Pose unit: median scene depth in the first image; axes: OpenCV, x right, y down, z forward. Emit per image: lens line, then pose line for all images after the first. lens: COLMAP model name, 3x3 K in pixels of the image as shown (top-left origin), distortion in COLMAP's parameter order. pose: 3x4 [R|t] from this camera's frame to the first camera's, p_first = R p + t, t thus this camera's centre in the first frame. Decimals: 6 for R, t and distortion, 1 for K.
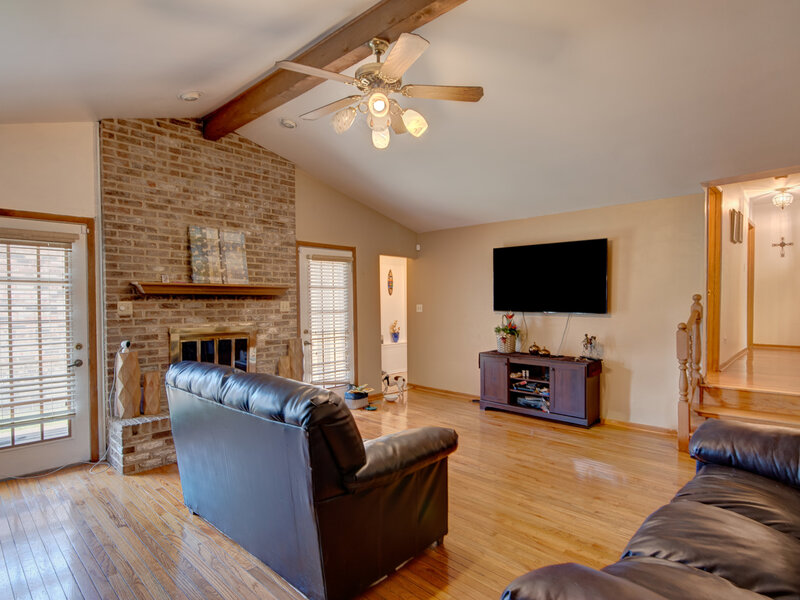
lens RADIAL K [[441.8, 0, 400.0], [0, 441.8, 300.0], [0, 0, 1]] dist [-0.000018, 0.000065]
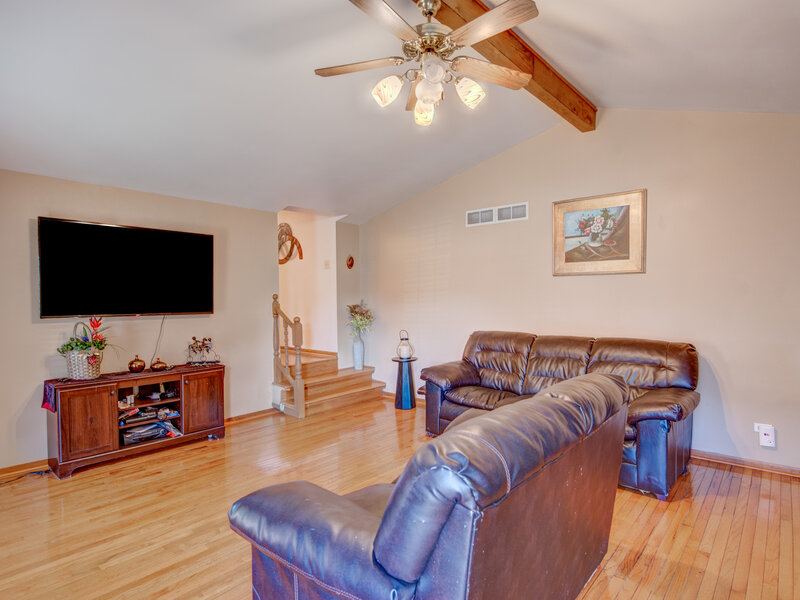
lens RADIAL K [[441.8, 0, 400.0], [0, 441.8, 300.0], [0, 0, 1]] dist [-0.000018, 0.000065]
pose [[-0.040398, -0.004242, 0.999175, -0.472216], [0.007745, 0.999960, 0.004558, 0.000518], [-0.999154, 0.007923, -0.040364, 0.578439]]
